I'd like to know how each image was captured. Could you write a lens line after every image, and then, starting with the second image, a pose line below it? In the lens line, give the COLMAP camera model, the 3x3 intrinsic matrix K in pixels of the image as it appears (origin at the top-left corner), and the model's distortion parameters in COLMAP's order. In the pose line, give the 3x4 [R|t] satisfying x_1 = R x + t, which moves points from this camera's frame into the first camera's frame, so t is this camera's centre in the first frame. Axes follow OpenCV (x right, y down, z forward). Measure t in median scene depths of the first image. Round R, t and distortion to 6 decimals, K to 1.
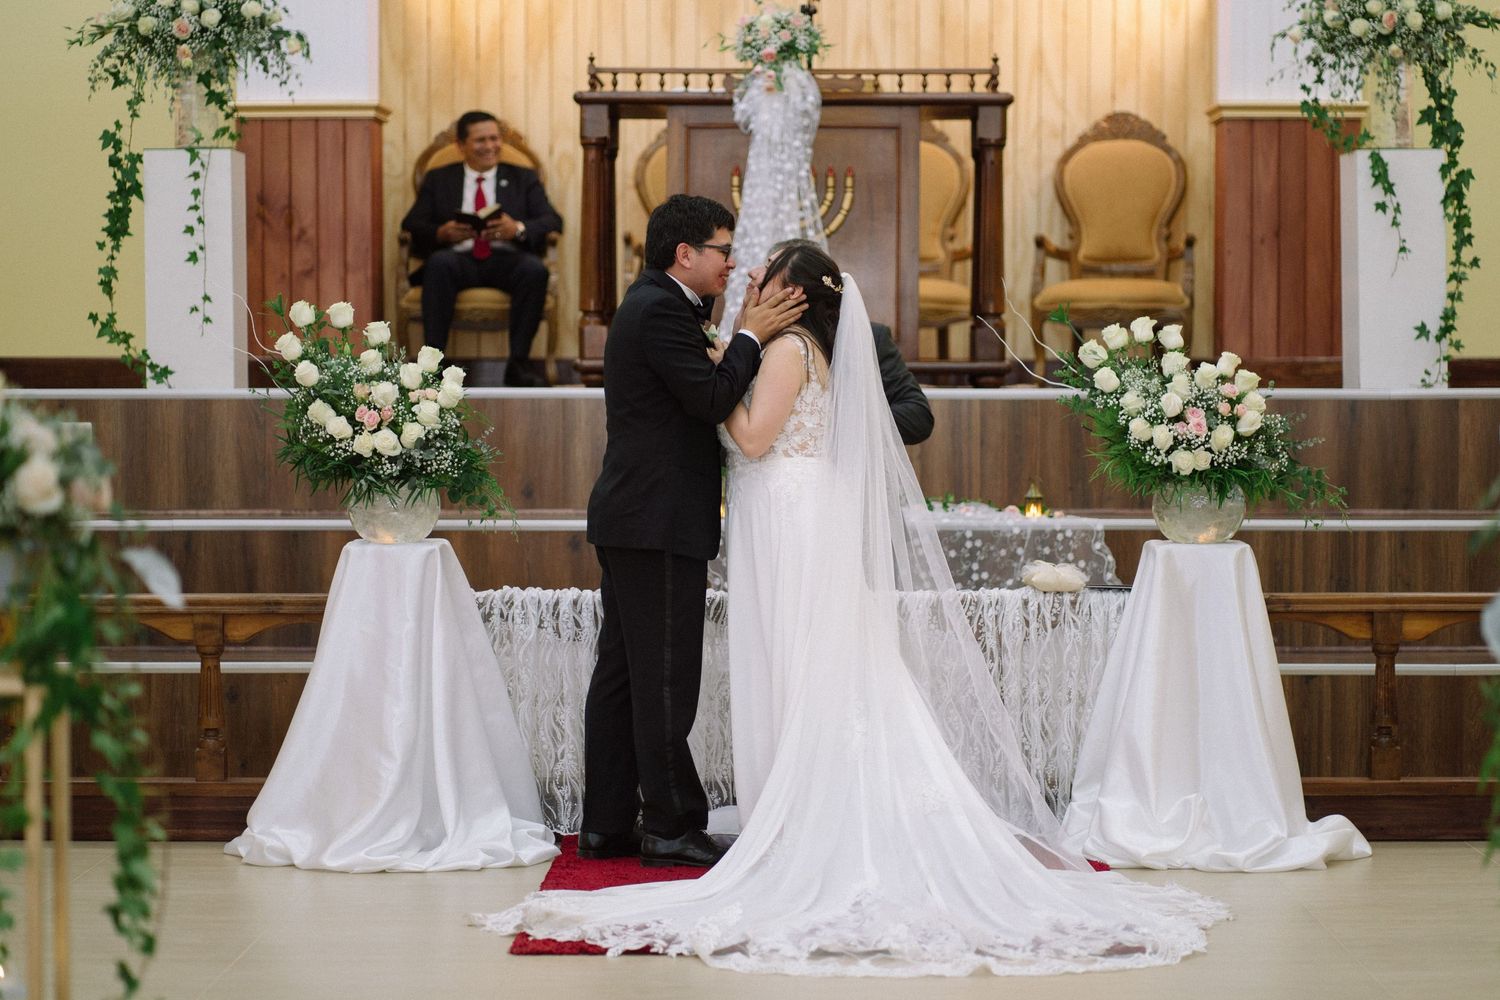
lens RADIAL K [[3586.3, 0, 750.0], [0, 3586.3, 500.0], [0, 0, 1]] dist [0.076076, -1.827218]
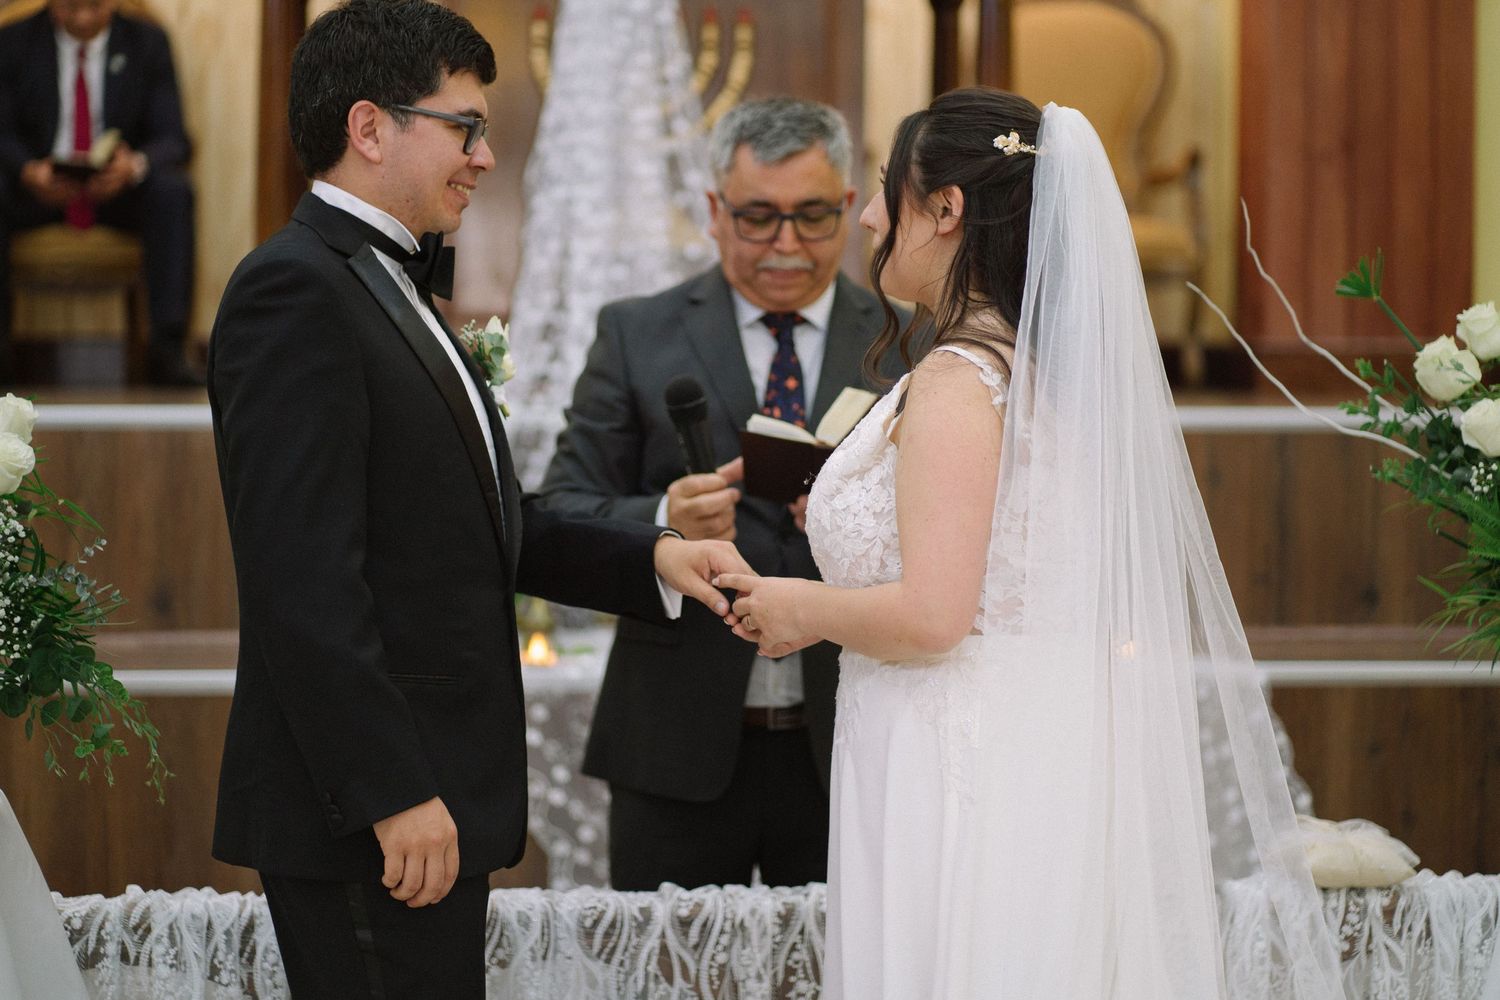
lens RADIAL K [[3420.7, 0, 672.3], [0, 3420.7, 448.2], [0, 0, 1]] dist [0.041879, -0.211574]
pose [[0.995099, -0.002366, 0.098859, -0.036710], [0.002099, 0.999994, 0.002807, -0.026736], [-0.098865, -0.002586, 0.995098, 0.483532]]
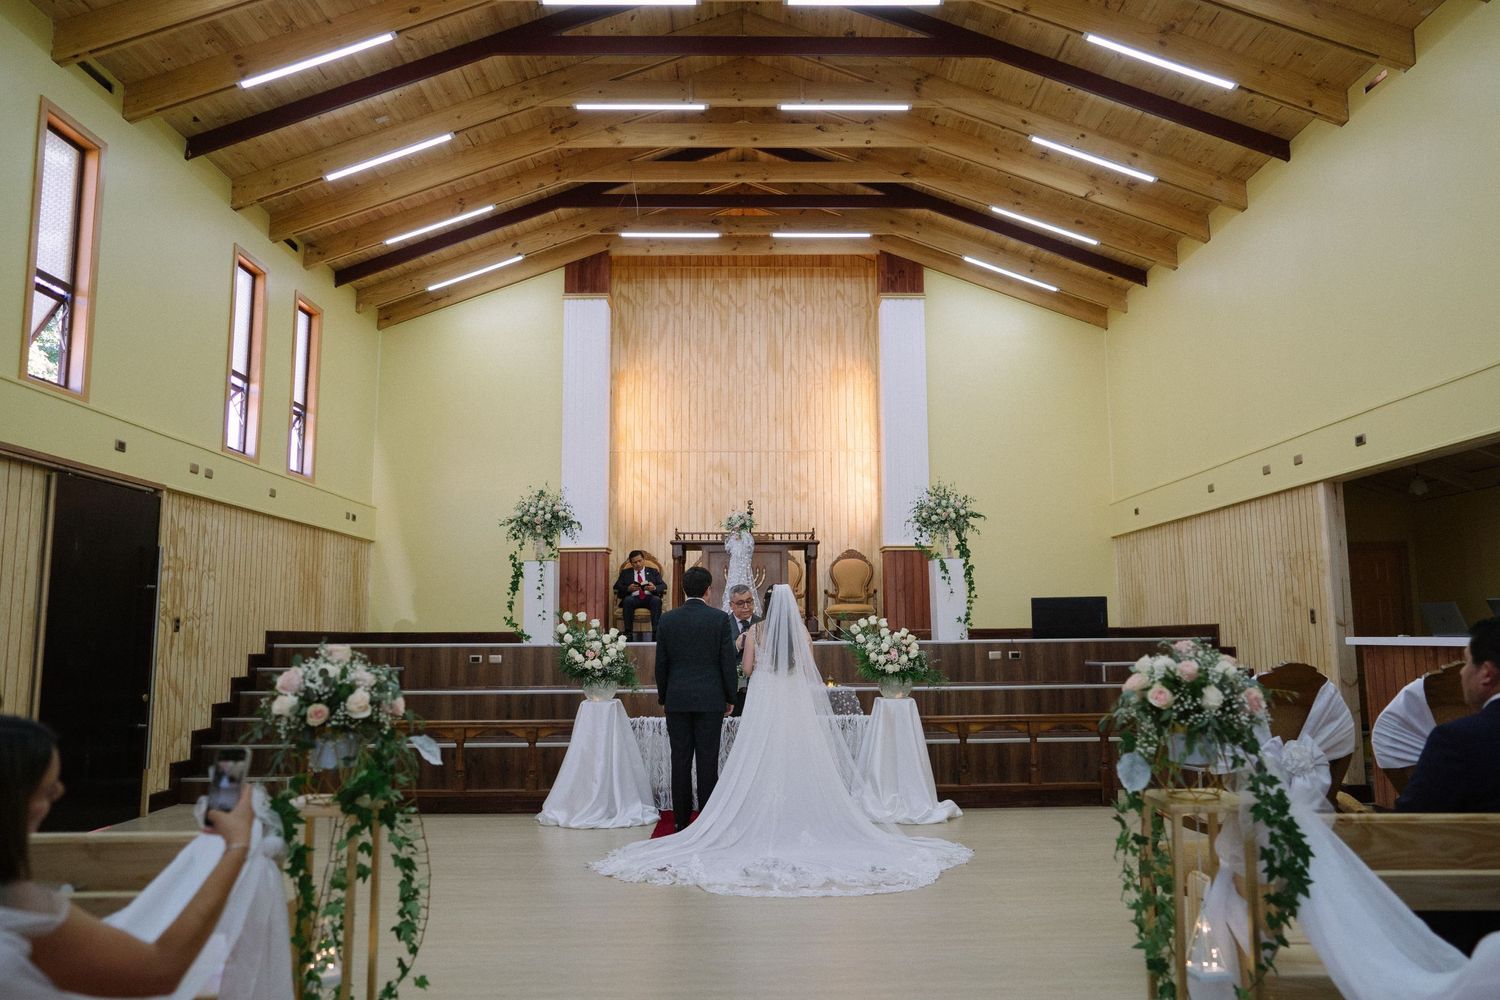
lens RADIAL K [[988.9, 0, 751.5], [0, 988.9, 521.6], [0, 0, 1]] dist [-0.034501, 0.000375]
pose [[0.999743, -0.004622, 0.022194, -0.000465], [0.007850, 0.989010, -0.147642, -0.009156], [-0.021267, 0.147778, 0.988792, 0.200255]]
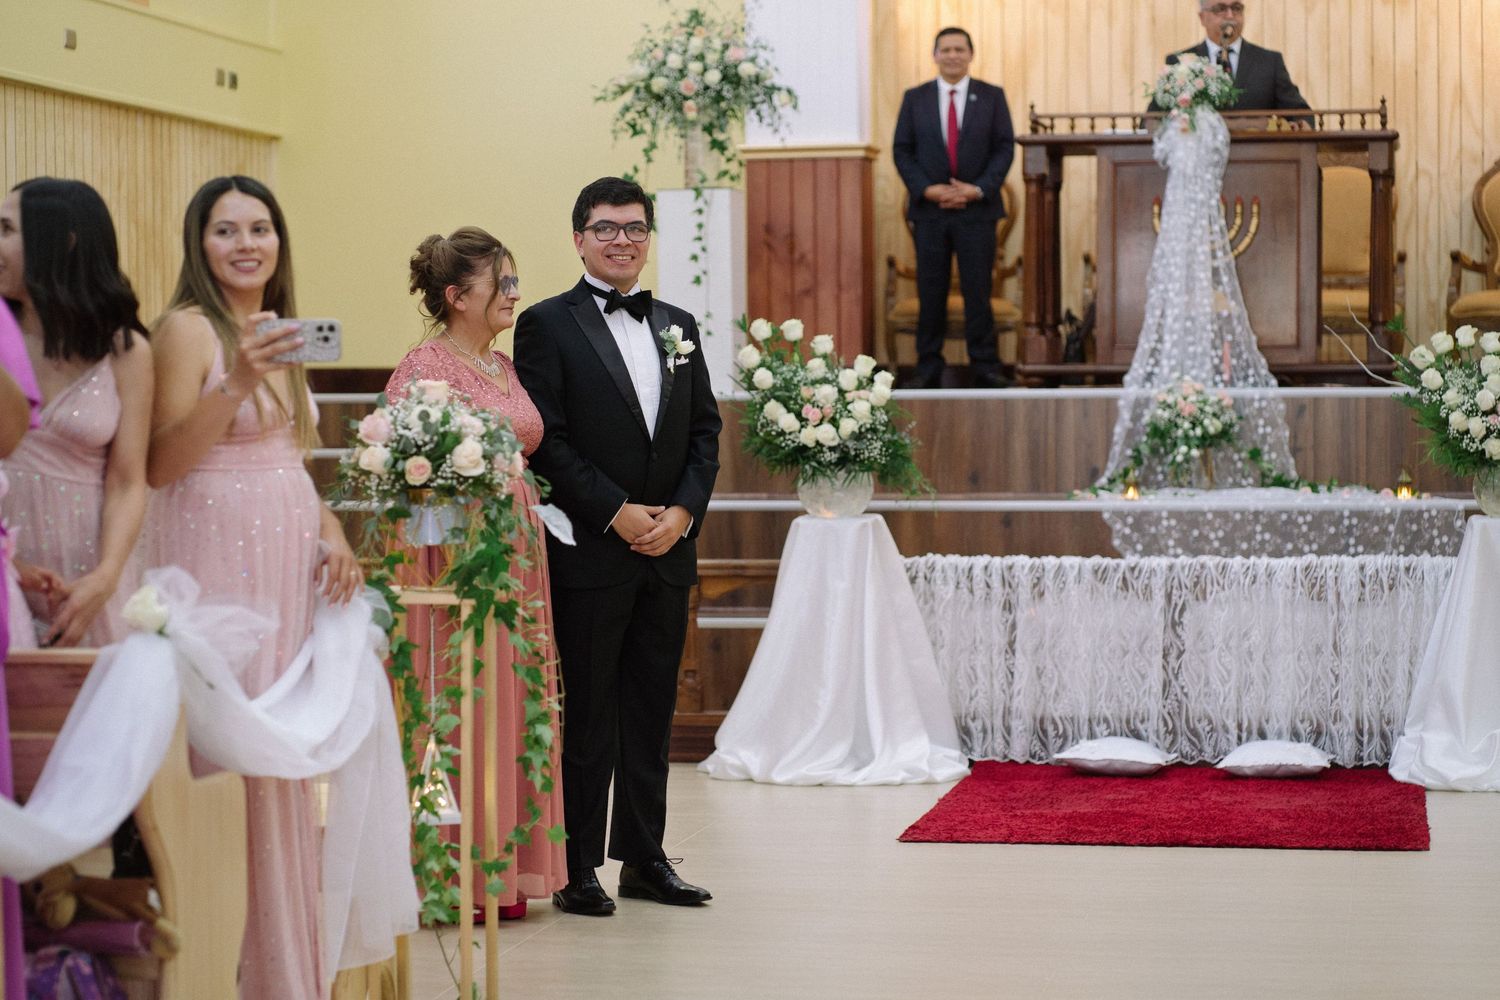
lens RADIAL K [[3586.3, 0, 750.0], [0, 3586.3, 500.0], [0, 0, 1]] dist [0.076076, -1.827218]
pose [[0.985003, -0.000900, -0.172535, 0.068191], [0.000699, 0.999999, -0.001228, 0.006264], [0.172536, 0.001089, 0.985003, -0.167277]]
